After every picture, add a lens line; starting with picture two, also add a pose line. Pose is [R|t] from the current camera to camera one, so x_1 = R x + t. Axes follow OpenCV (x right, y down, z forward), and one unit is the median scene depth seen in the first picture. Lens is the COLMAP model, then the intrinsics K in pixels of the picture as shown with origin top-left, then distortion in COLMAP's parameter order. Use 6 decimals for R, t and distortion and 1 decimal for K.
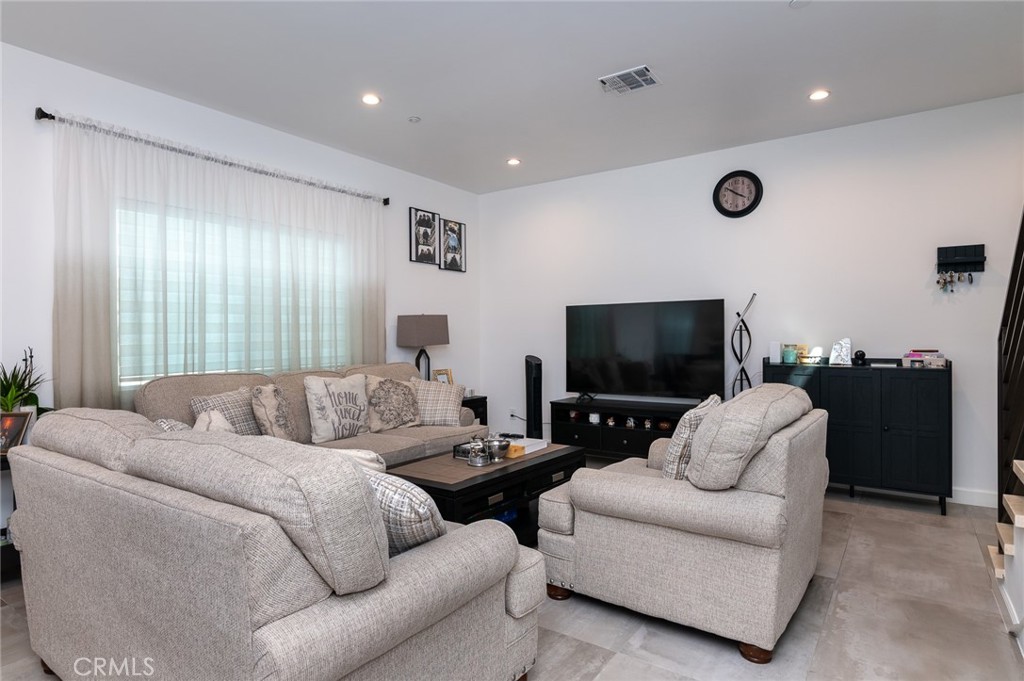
lens RADIAL K [[576.4, 0, 493.2], [0, 576.4, 341.1], [0, 0, 1]] dist [0.004335, -0.001097]
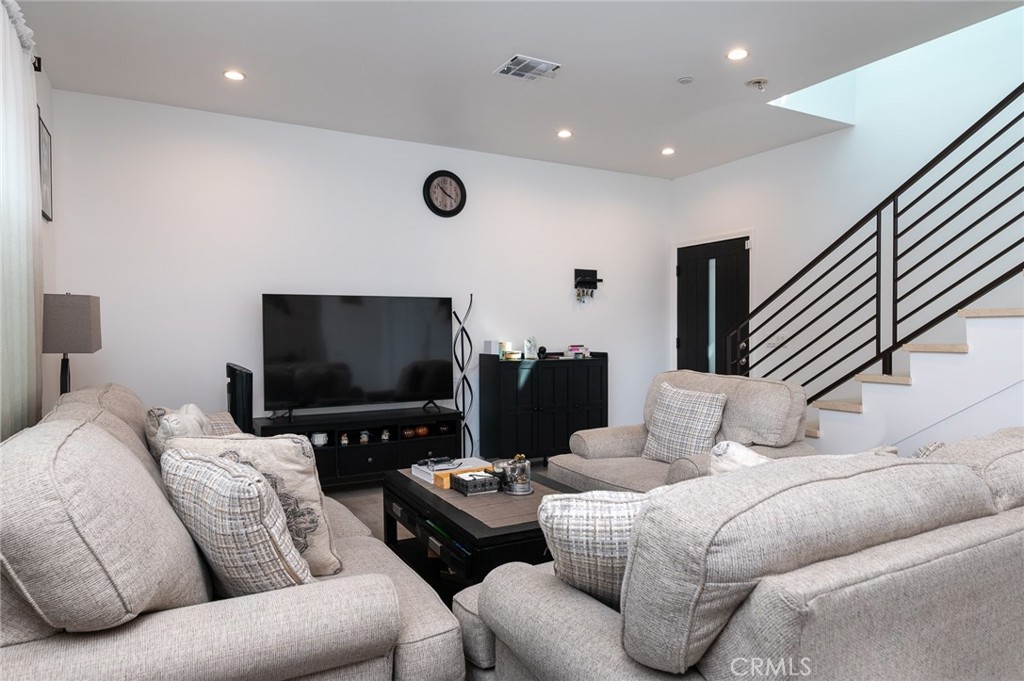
lens RADIAL K [[650.5, 0, 514.7], [0, 650.5, 342.7], [0, 0, 1]] dist [0.000794, -0.000817]
pose [[0.417293, -0.008208, 0.908735, -0.562530], [0.010717, 0.999934, 0.004110, 0.001734], [-0.908709, 0.008024, 0.417354, 0.419804]]
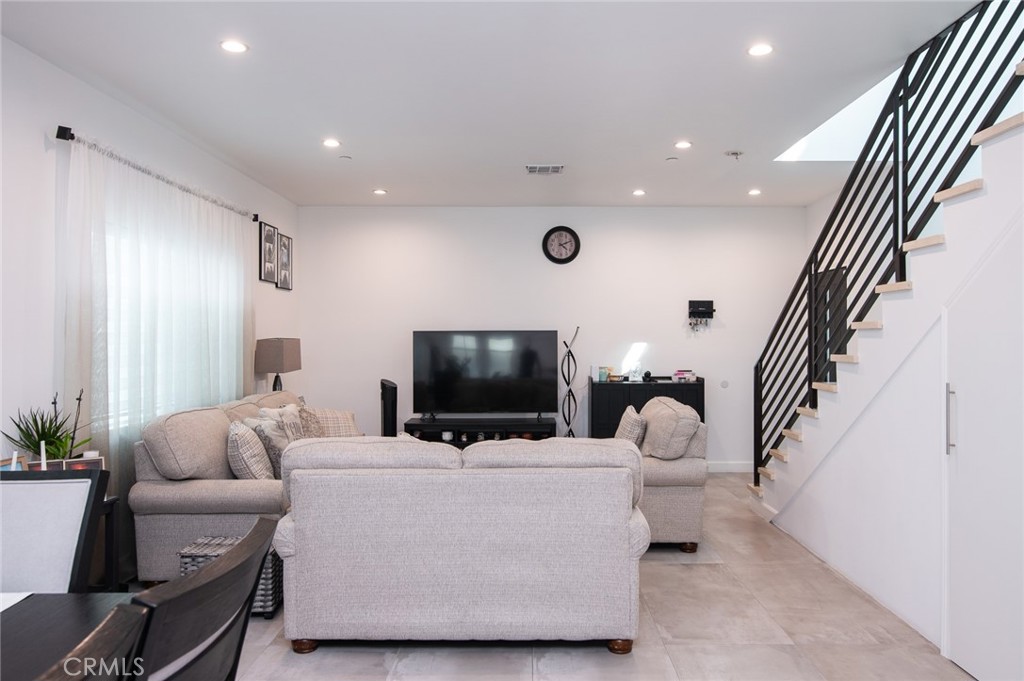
lens RADIAL K [[748.3, 0, 535.6], [0, 748.3, 340.6], [0, 0, 1]] dist [-0.003418, 0.002090]
pose [[0.803182, 0.005620, 0.595707, -0.577396], [-0.000030, 0.999956, -0.009394, -0.035176], [-0.595734, 0.007527, 0.803147, -0.254261]]
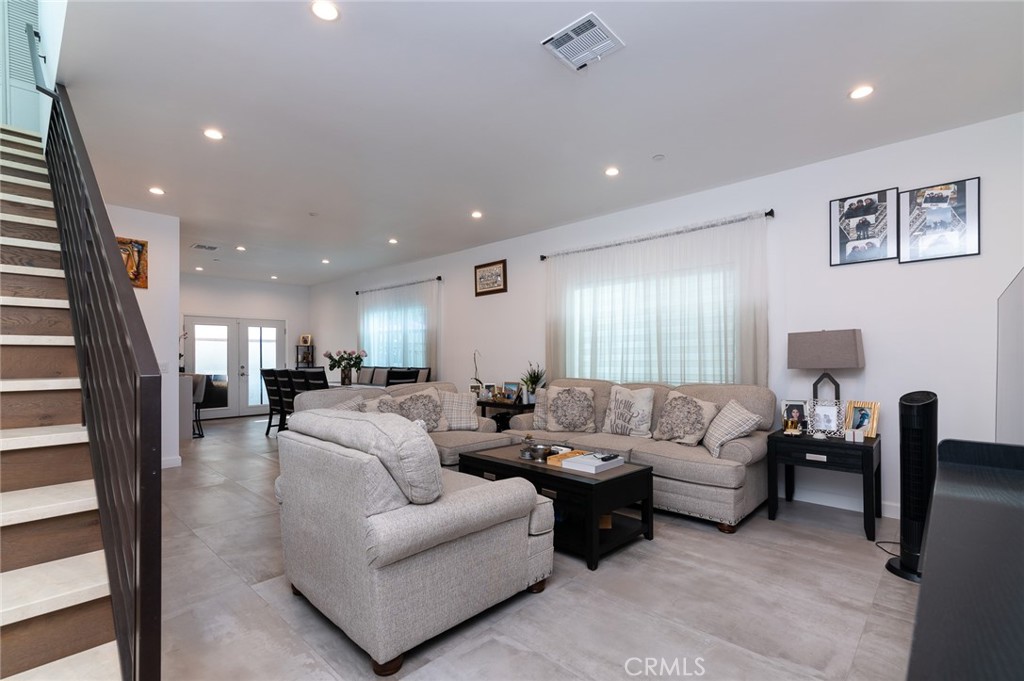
lens RADIAL K [[467.9, 0, 518.9], [0, 467.9, 356.6], [0, 0, 1]] dist [0.013360, -0.000059]
pose [[-0.125825, 0.006827, -0.992029, 0.673708], [-0.004179, 0.999964, 0.007412, -0.013418], [0.992044, 0.005079, -0.125792, 0.737189]]
